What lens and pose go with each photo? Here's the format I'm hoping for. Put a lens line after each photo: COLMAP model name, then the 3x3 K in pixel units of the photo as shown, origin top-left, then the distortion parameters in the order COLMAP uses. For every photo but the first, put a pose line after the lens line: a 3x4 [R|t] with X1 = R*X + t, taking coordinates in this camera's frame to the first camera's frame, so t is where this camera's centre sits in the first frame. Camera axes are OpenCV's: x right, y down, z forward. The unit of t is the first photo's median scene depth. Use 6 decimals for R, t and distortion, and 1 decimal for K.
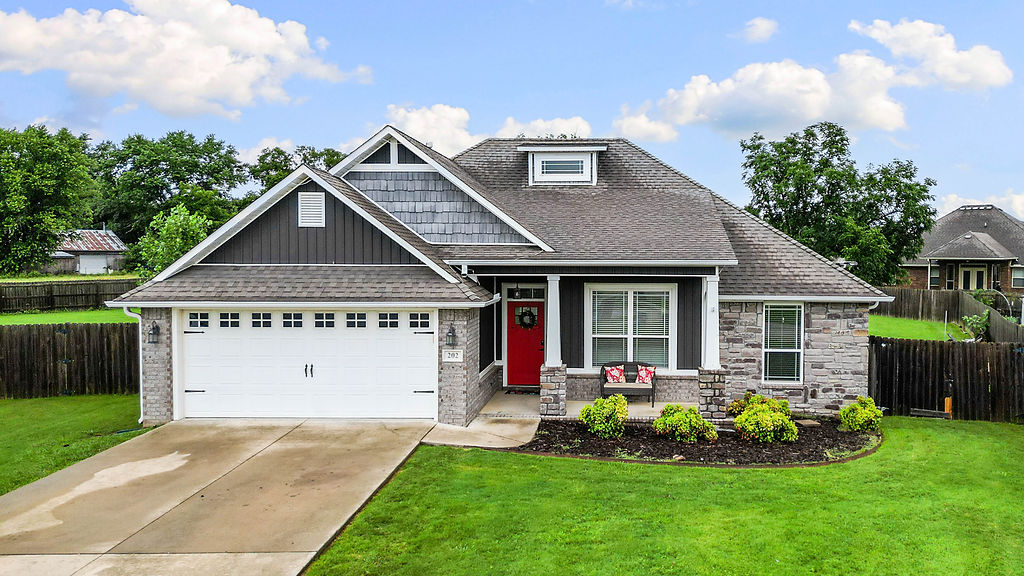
lens RADIAL K [[793.6, 0, 513.3], [0, 793.6, 322.9], [0, 0, 1]] dist [0.034052, -0.032606]
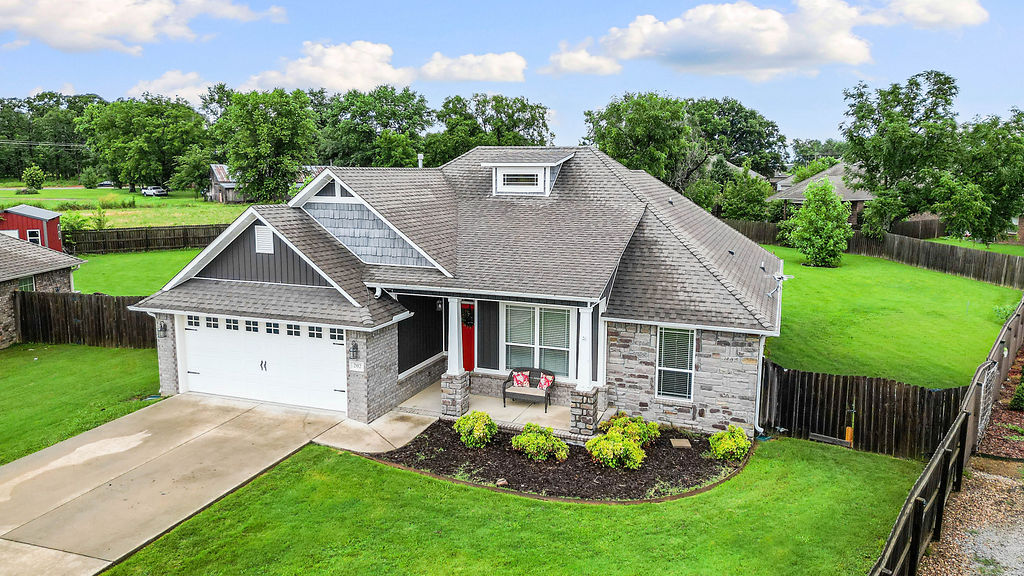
lens RADIAL K [[670.3, 0, 512.0], [0, 670.3, 288.0], [0, 0, 1]] dist [0.024559, -0.003371]
pose [[0.955718, 0.051077, -0.289818, 0.387023], [-0.019897, 0.993785, 0.109528, -0.170627], [0.293611, -0.098912, 0.950794, 0.087207]]
